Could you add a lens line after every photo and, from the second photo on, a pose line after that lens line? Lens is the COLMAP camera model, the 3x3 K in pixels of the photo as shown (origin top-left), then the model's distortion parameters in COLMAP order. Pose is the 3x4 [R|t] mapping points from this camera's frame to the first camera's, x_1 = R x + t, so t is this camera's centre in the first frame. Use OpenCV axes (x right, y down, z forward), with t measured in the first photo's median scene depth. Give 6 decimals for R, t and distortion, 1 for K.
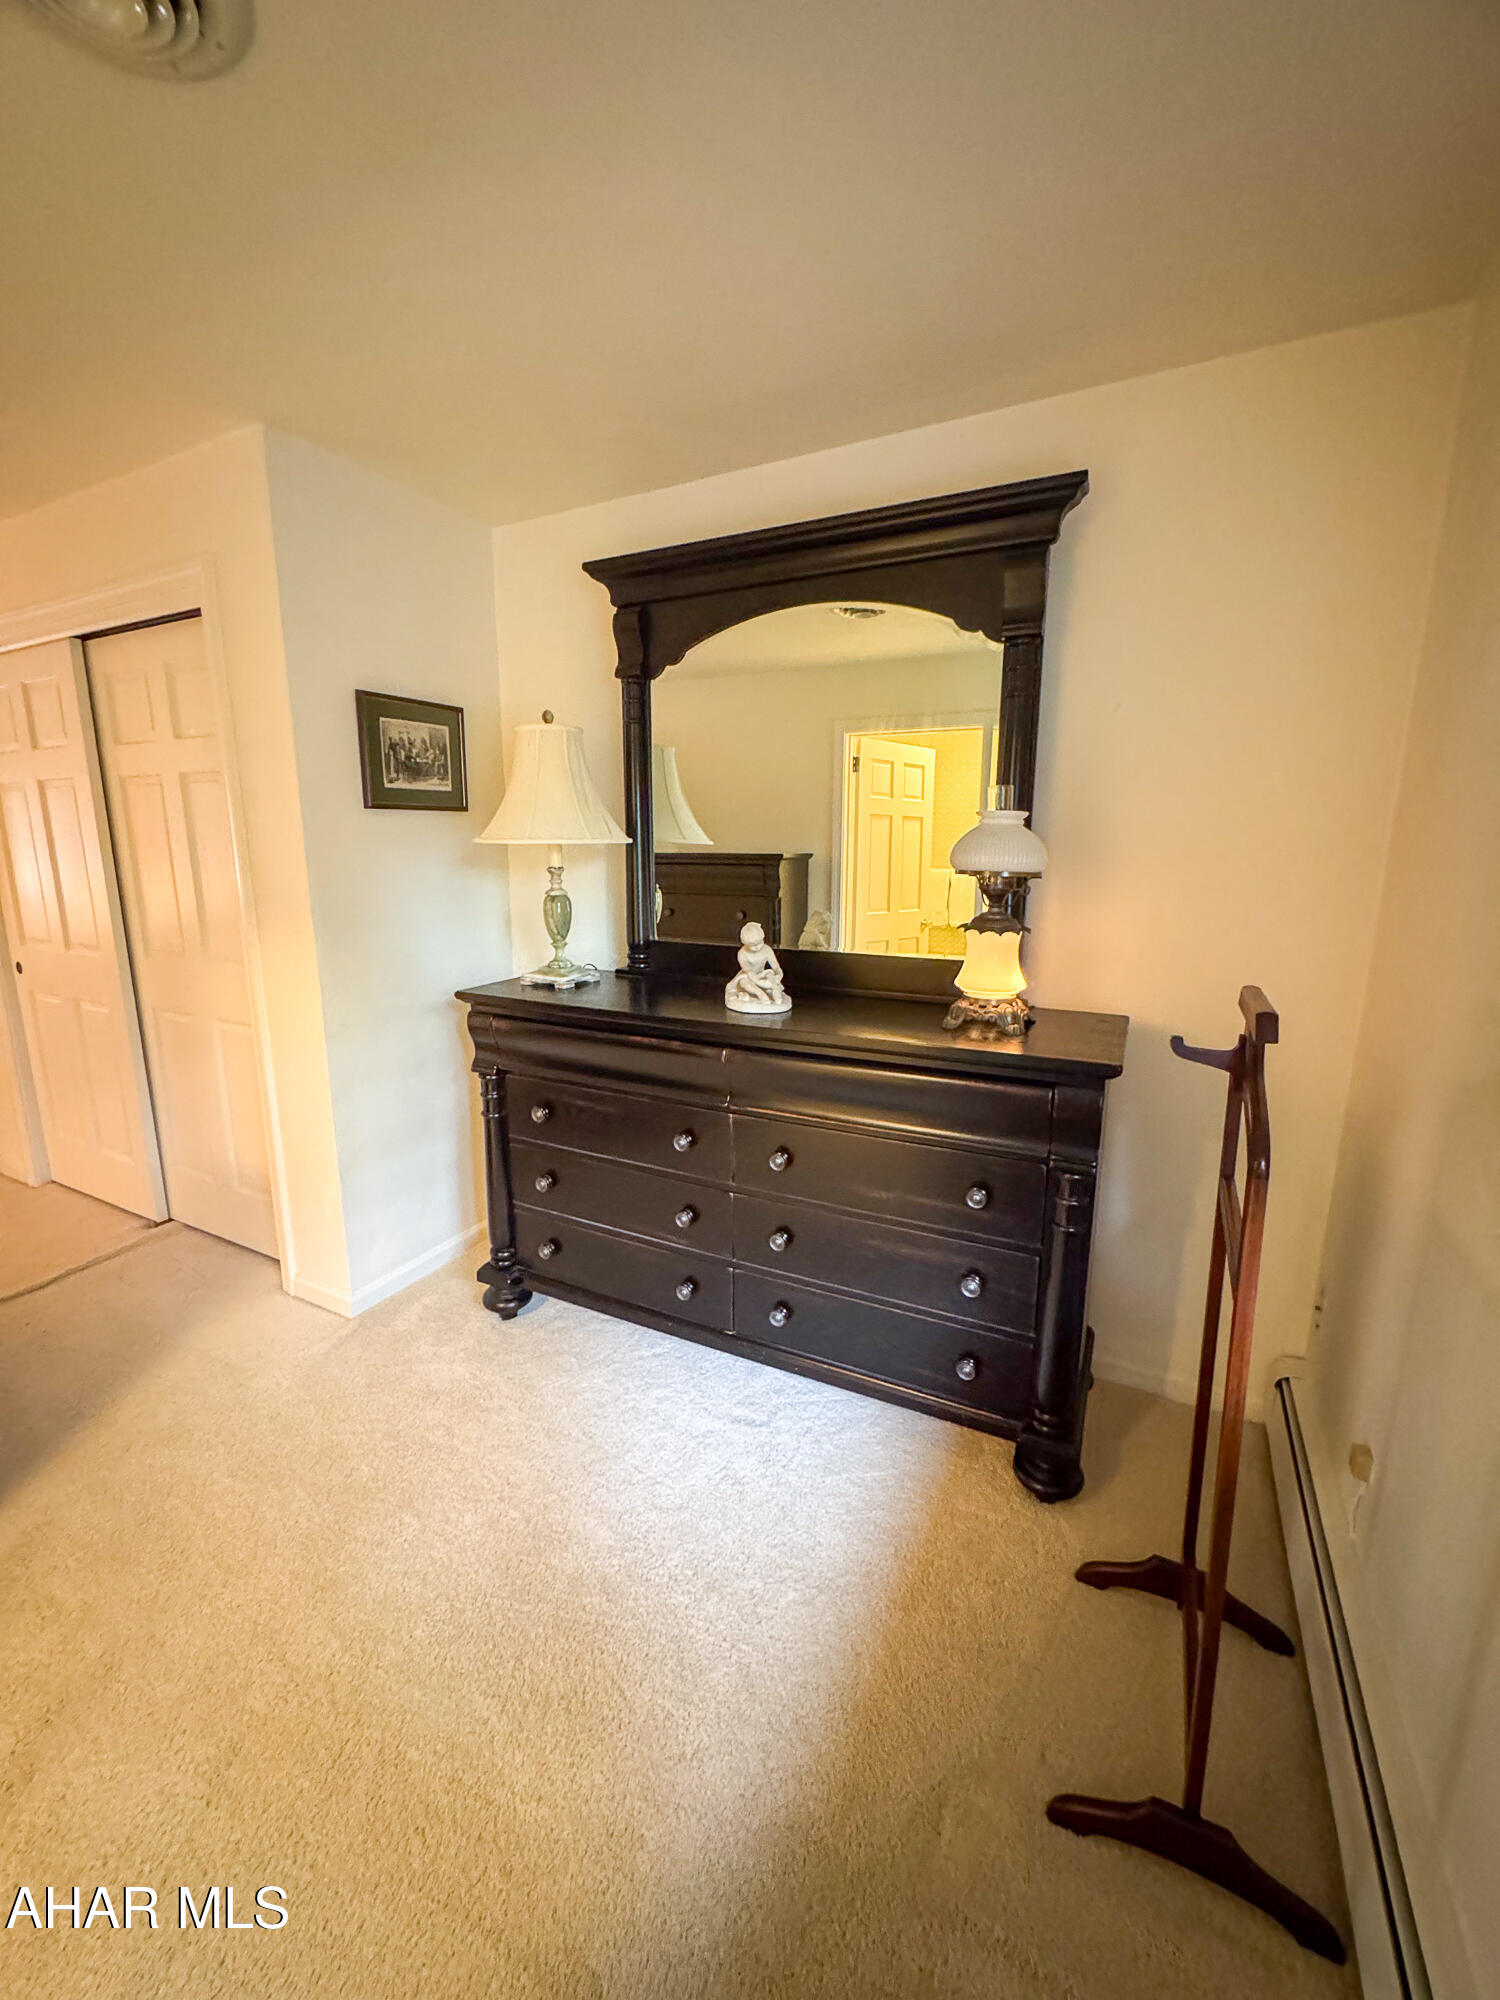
lens RADIAL K [[810.5, 0, 752.1], [0, 810.5, 995.0], [0, 0, 1]] dist [-0.003882, -0.000302]
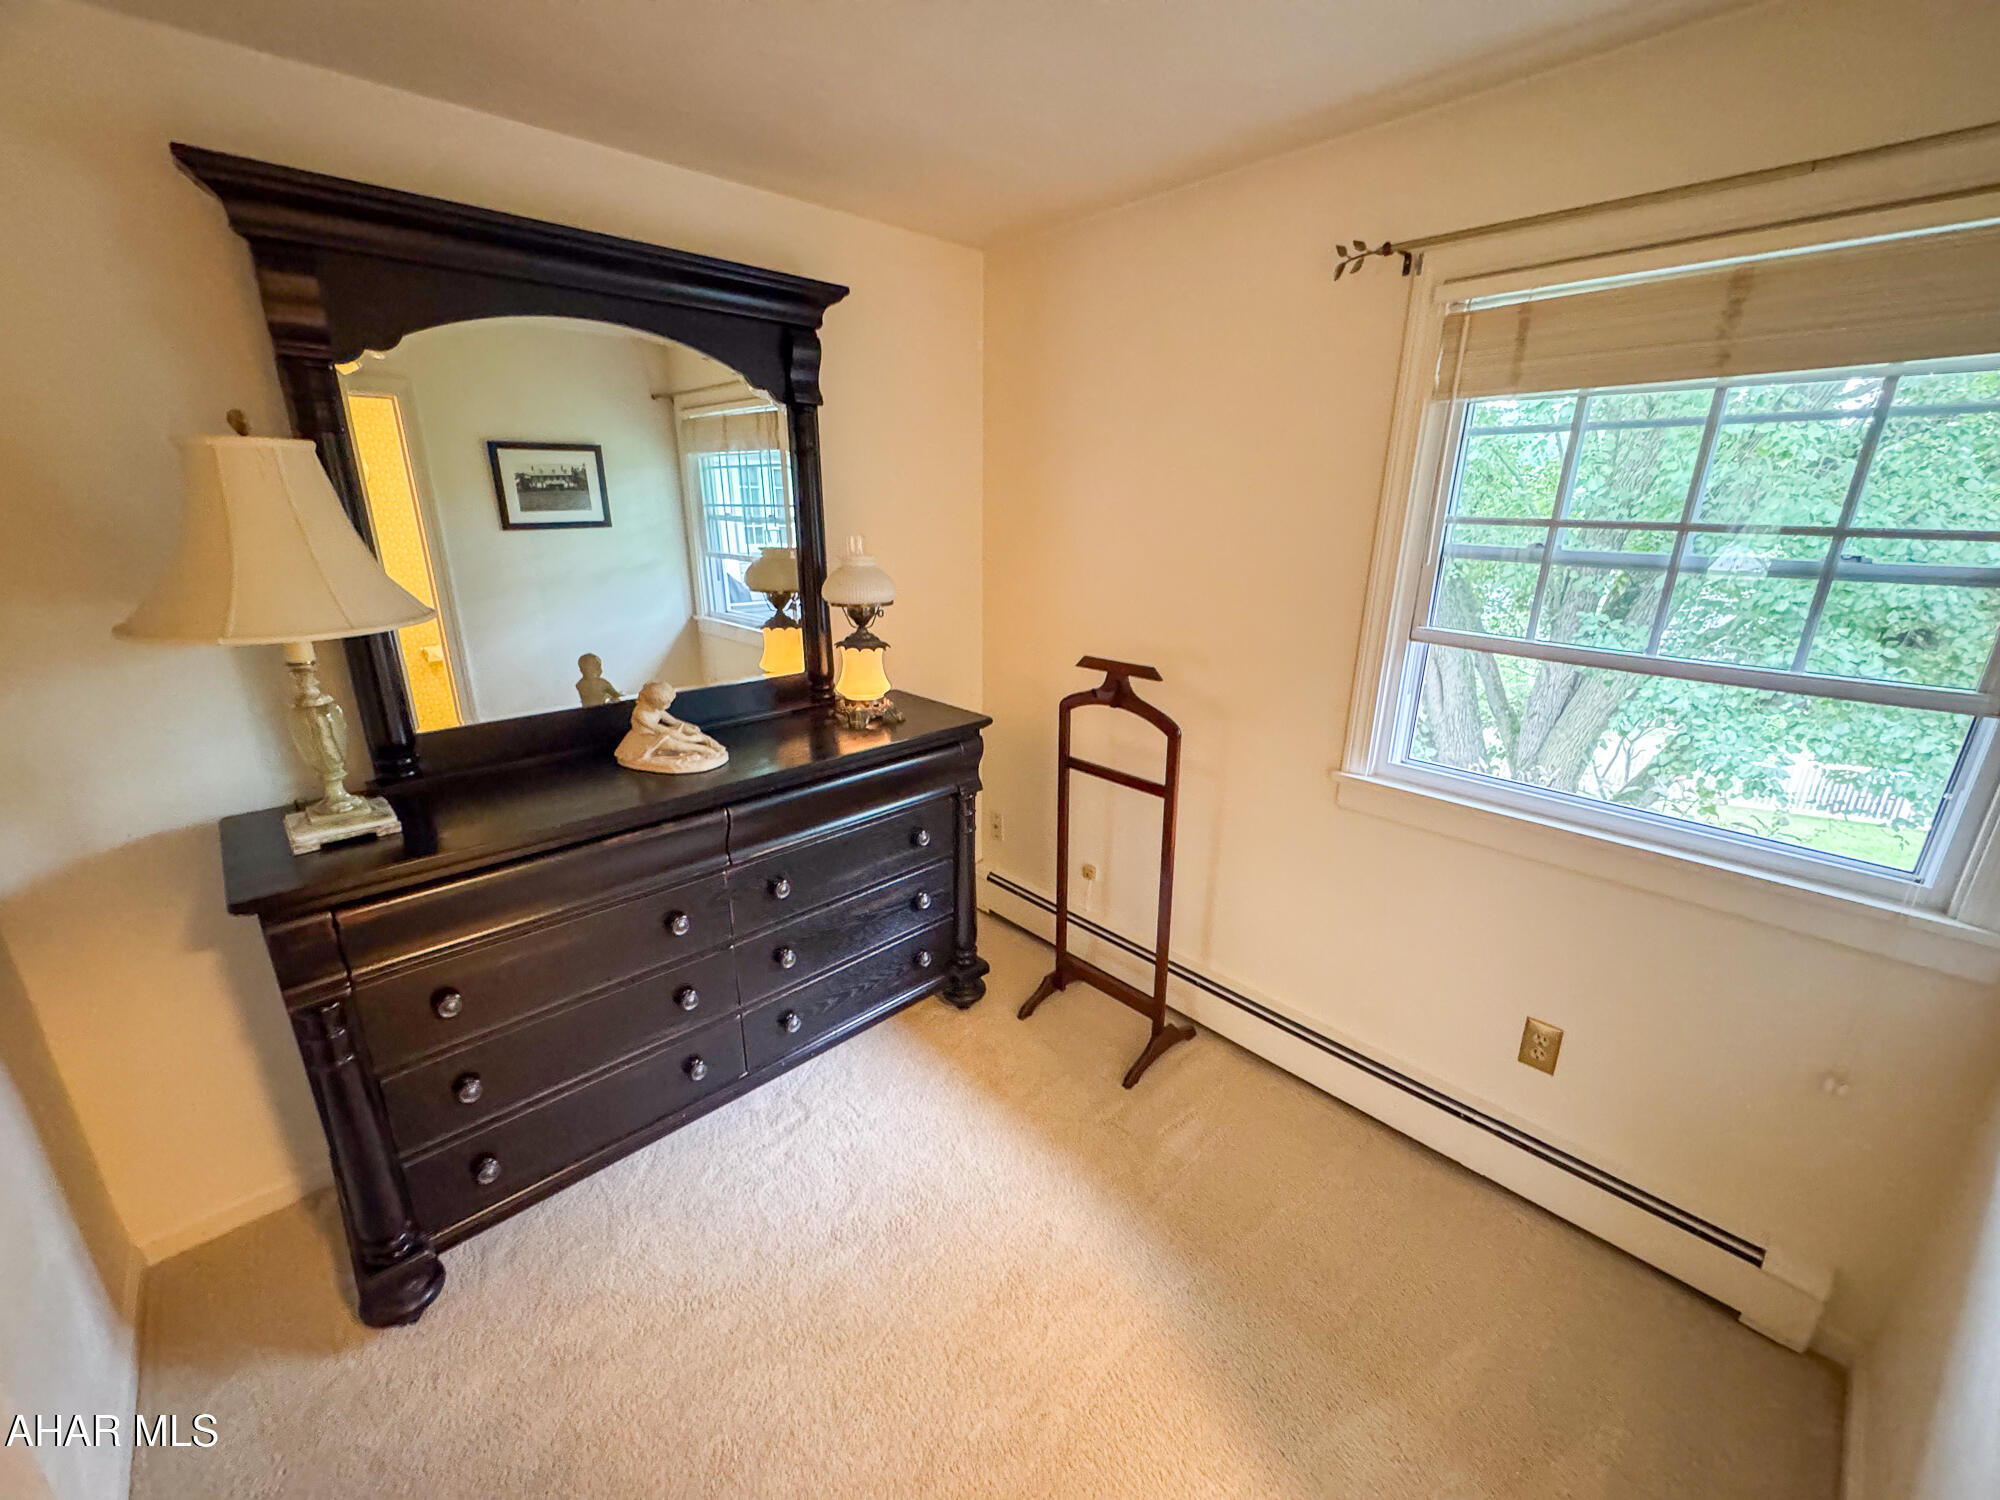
lens RADIAL K [[810.5, 0, 1000.1], [0, 810.5, 752.2], [0, 0, 1]] dist [-0.003882, -0.000302]
pose [[0.340003, -0.289069, 0.894895, -0.824197], [0.171061, 0.954722, 0.243402, -0.195064], [-0.924736, 0.070324, 0.374057, 0.319021]]
